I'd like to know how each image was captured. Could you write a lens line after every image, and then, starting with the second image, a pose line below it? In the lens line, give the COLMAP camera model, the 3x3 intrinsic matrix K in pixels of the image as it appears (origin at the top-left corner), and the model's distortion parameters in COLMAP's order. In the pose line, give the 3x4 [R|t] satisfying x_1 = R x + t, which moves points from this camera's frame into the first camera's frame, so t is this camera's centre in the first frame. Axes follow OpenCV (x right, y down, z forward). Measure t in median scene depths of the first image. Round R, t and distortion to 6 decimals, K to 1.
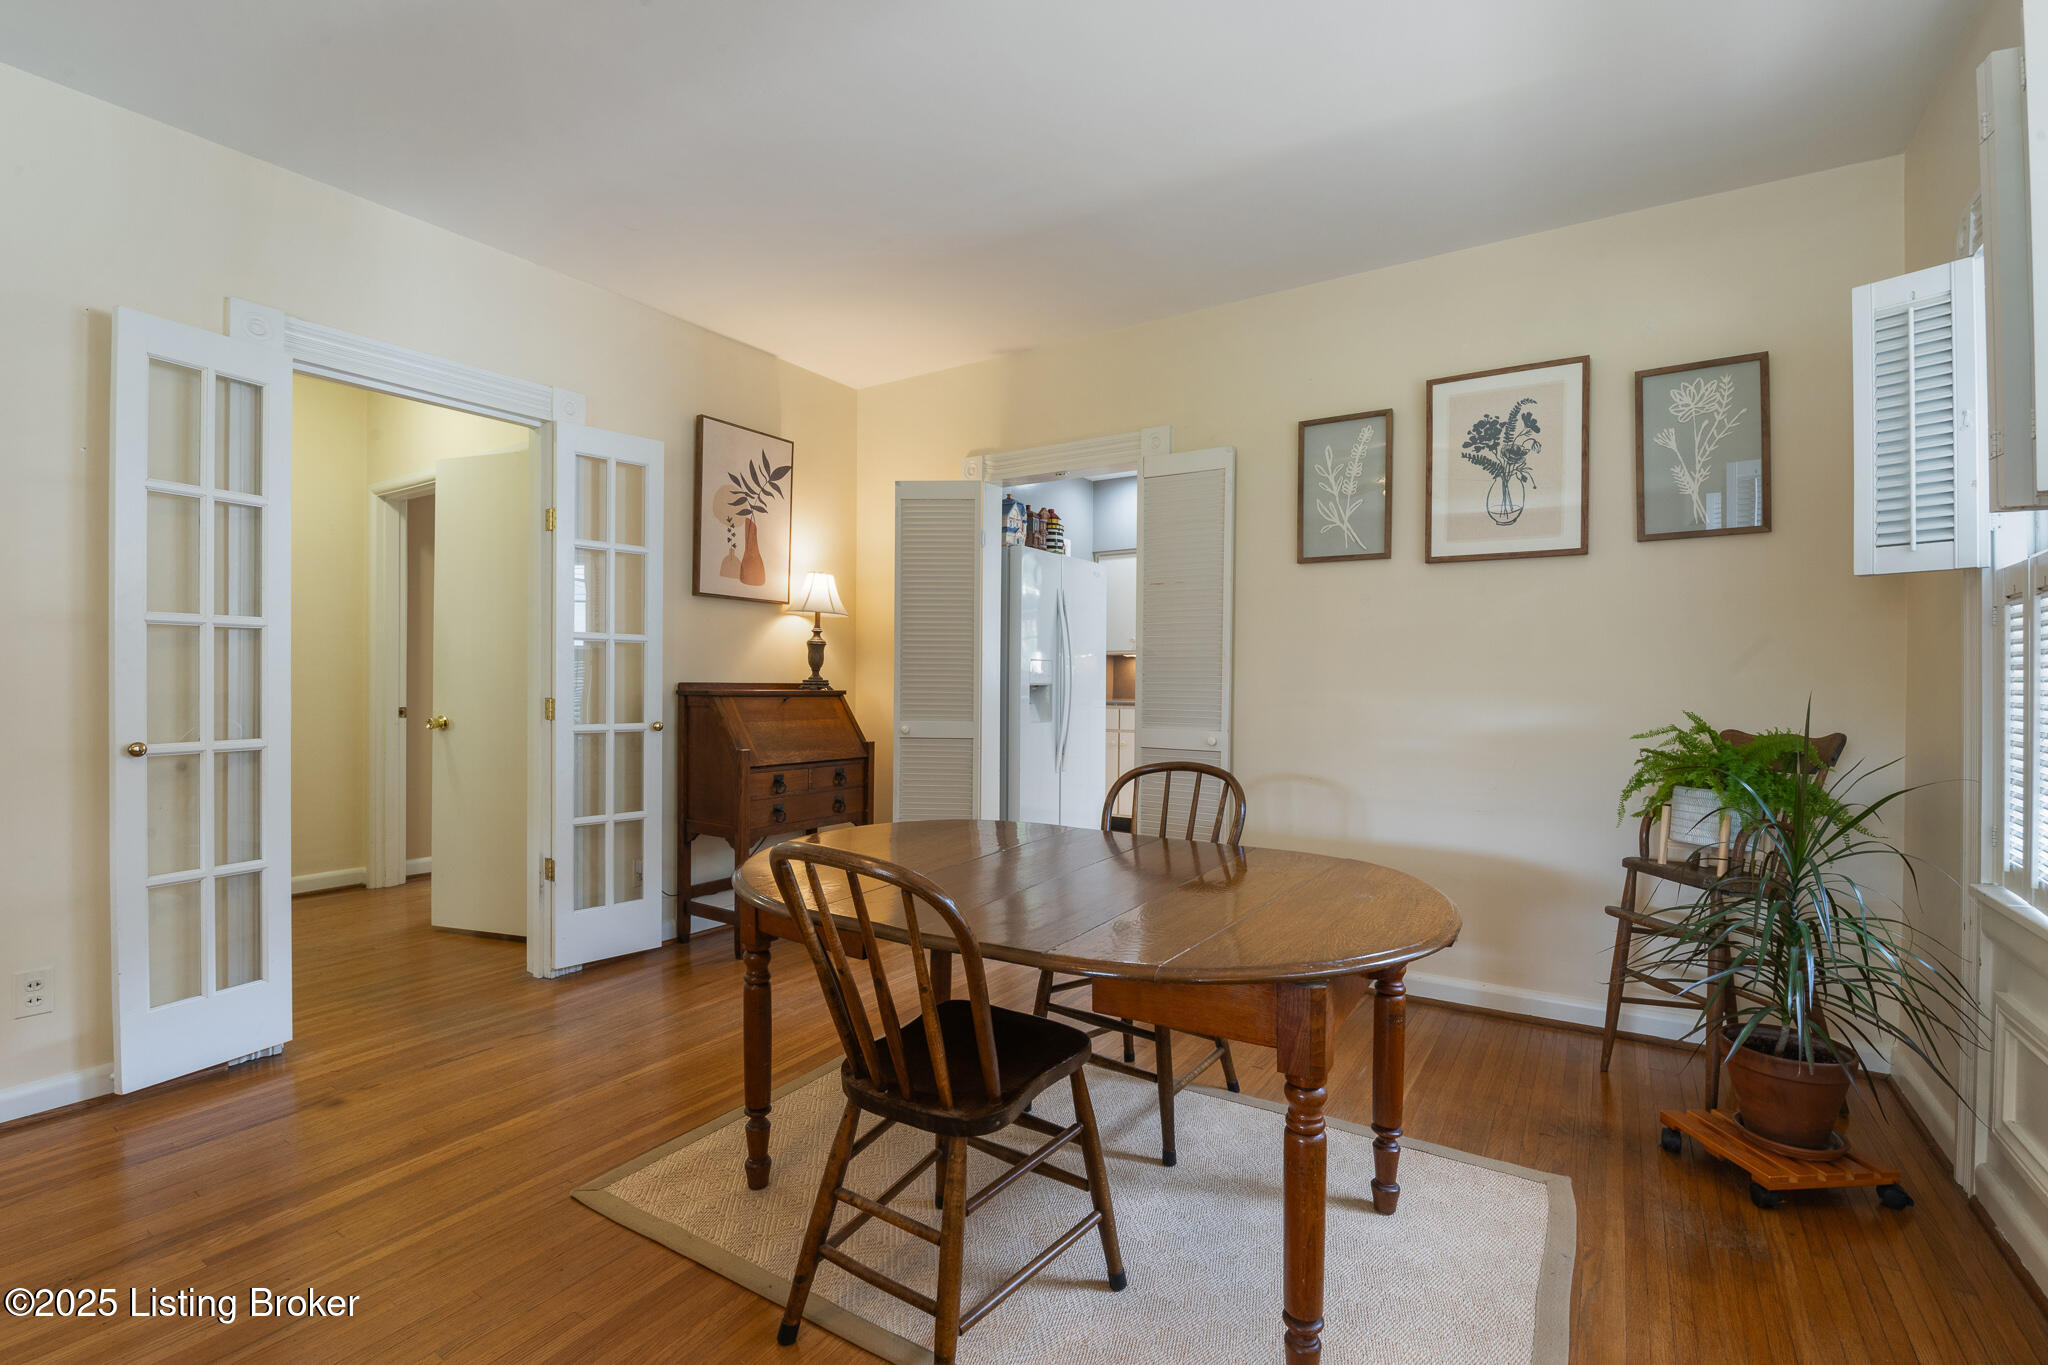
lens RADIAL K [[898.8, 0, 1024.0], [0, 898.8, 677.7], [0, 0, 1]] dist [-0.013352, -0.000275]
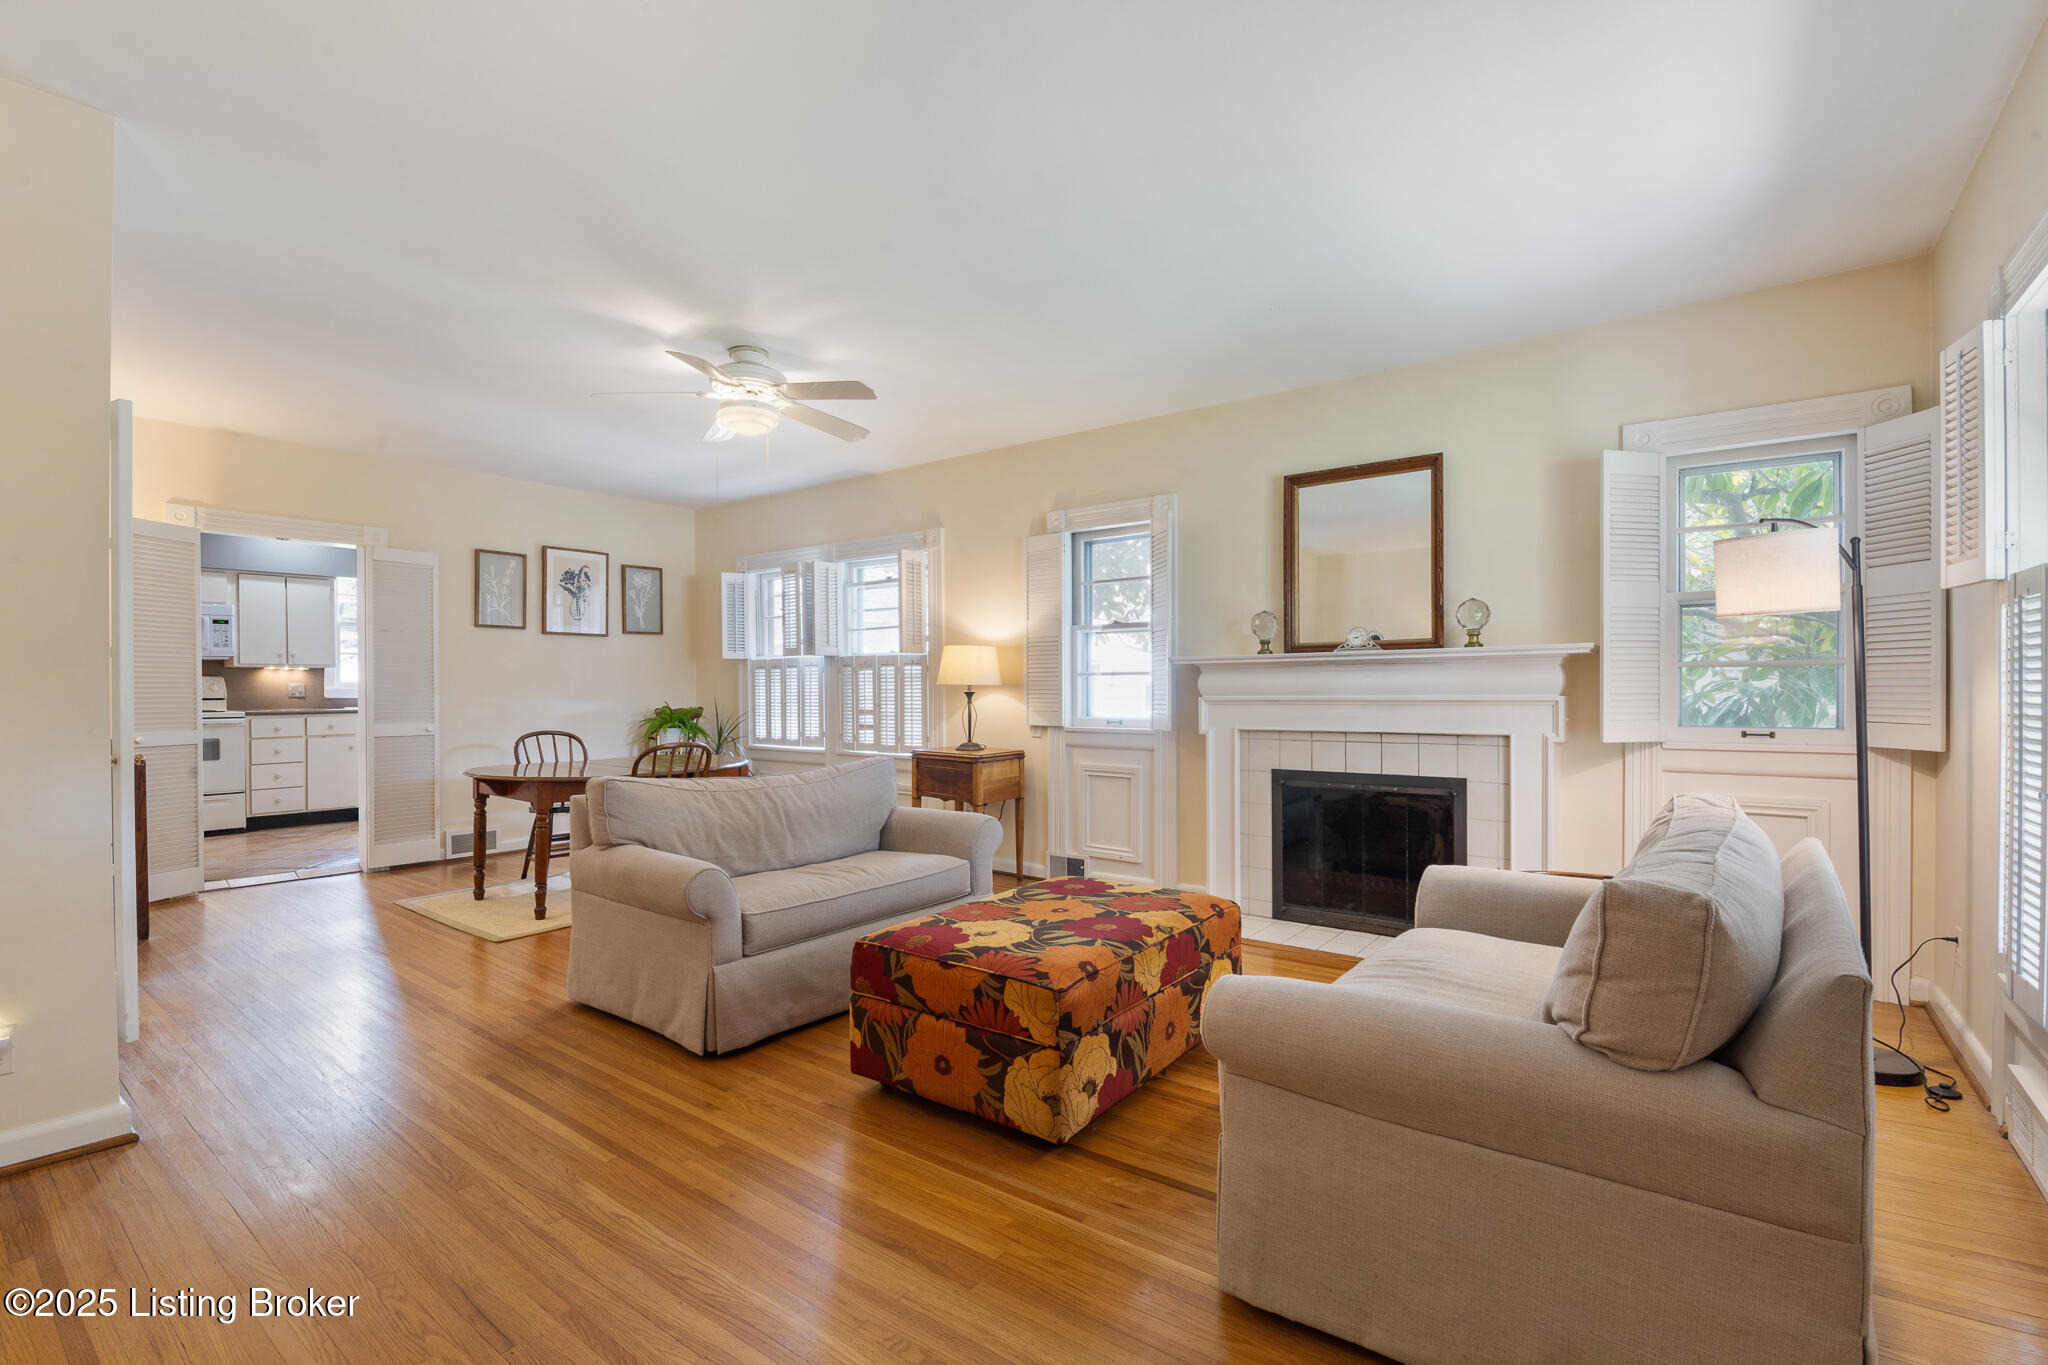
lens RADIAL K [[933.7, 0, 1018.6], [0, 933.7, 681.6], [0, 0, 1]] dist [0.004309, 0.000065]
pose [[0.075154, -0.002969, 0.997168, -1.572780], [0.002147, 0.999994, 0.002816, -0.022379], [-0.997170, 0.001930, 0.075160, -0.240388]]
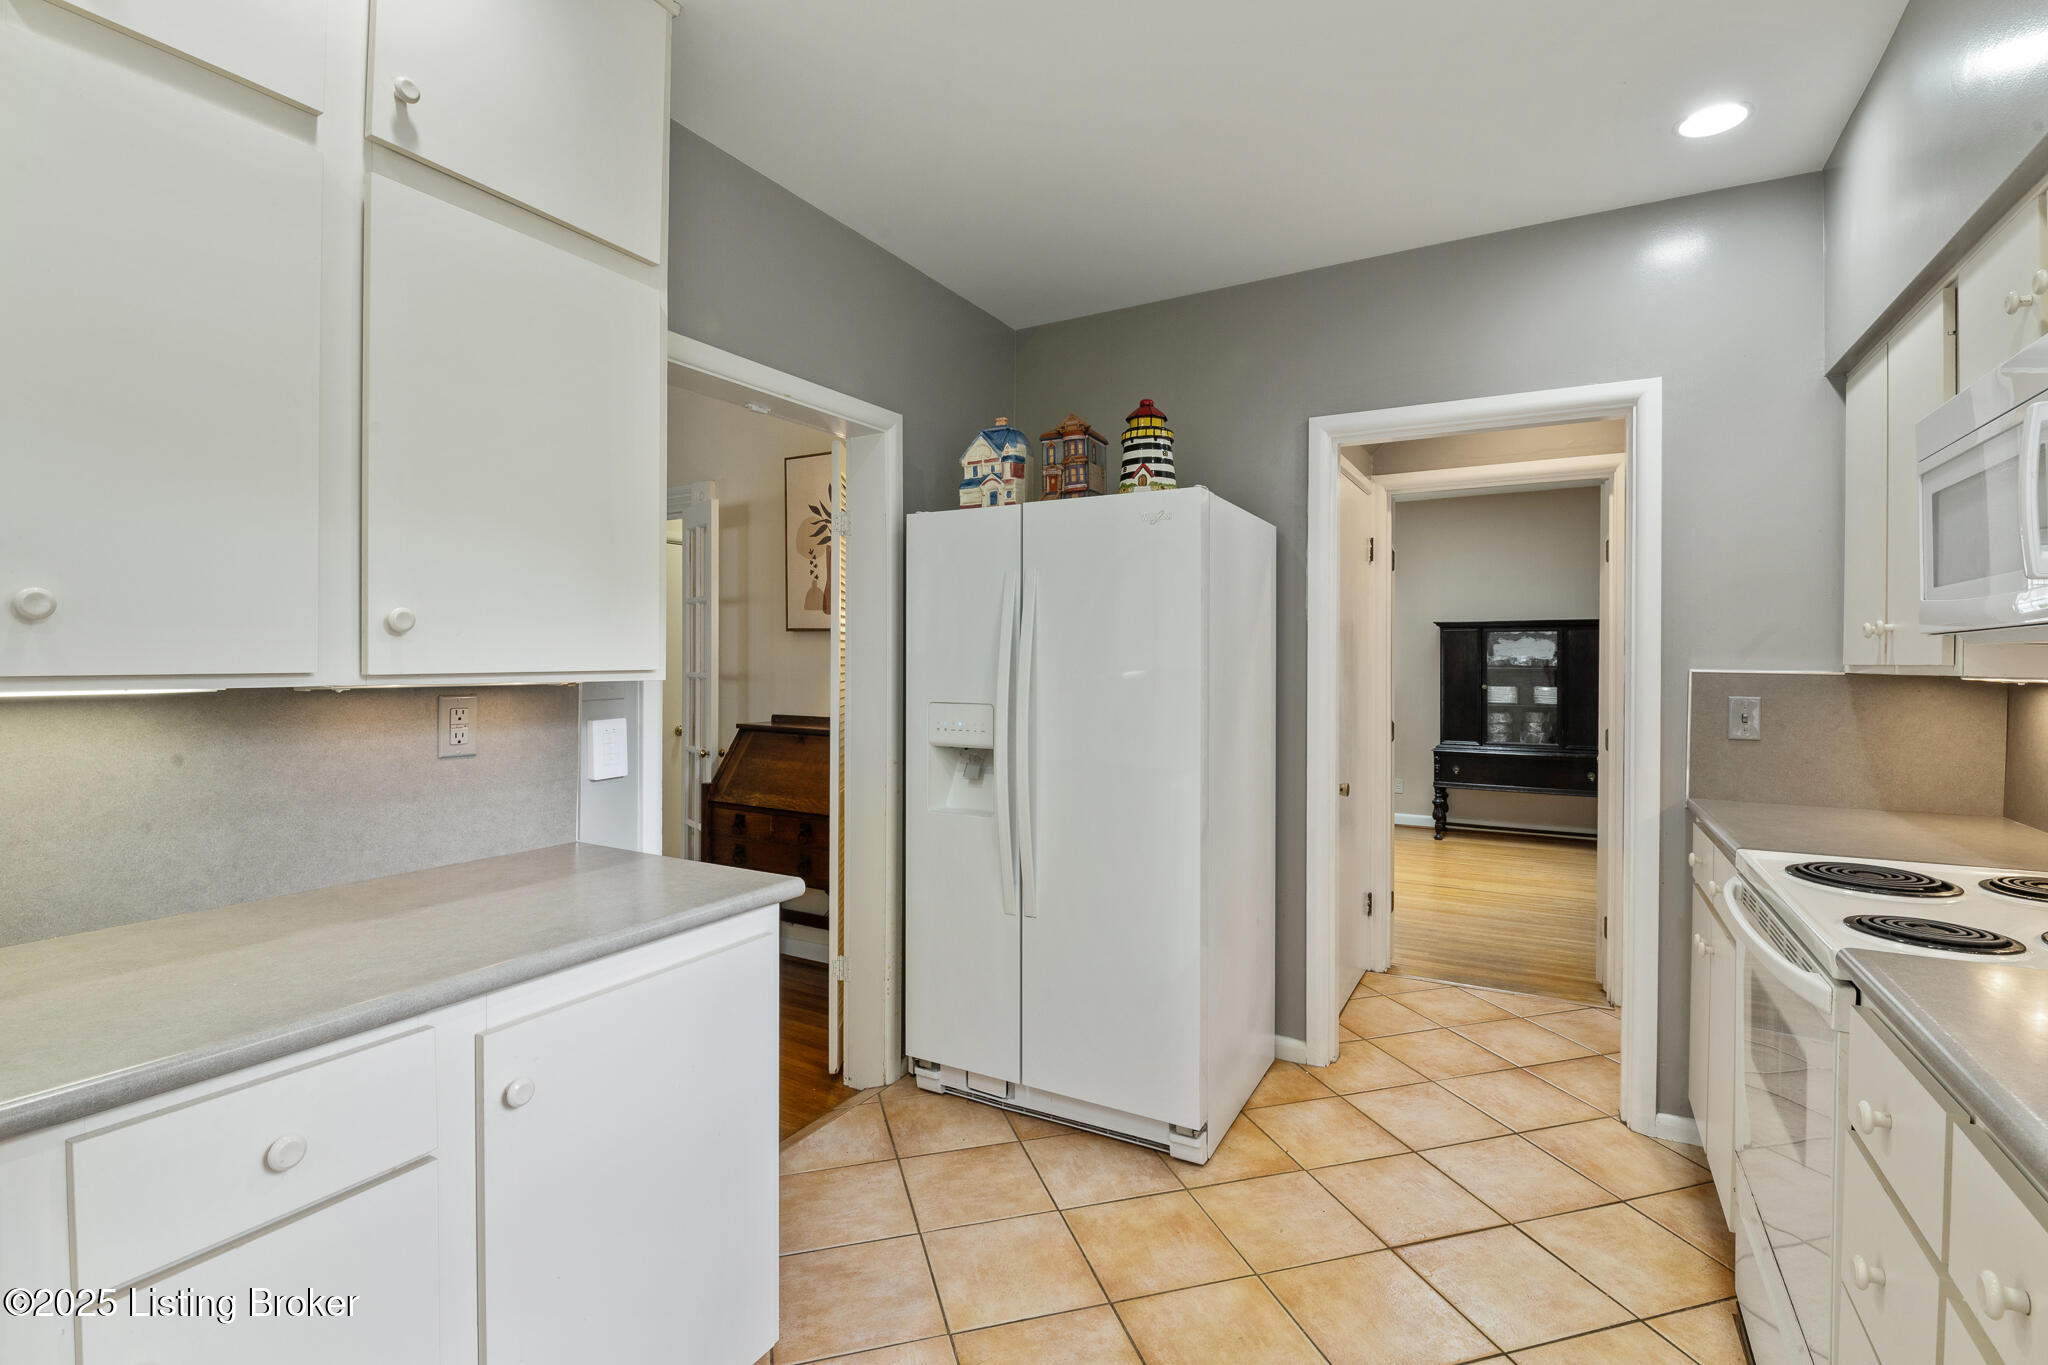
lens RADIAL K [[933.7, 0, 1025.4], [0, 933.7, 673.8], [0, 0, 1]] dist [0.004309, 0.000065]
pose [[0.066052, 0.005605, -0.997800, 0.799798], [-0.001247, 0.999984, 0.005535, -0.052945], [0.997815, 0.000879, 0.066058, 1.301388]]
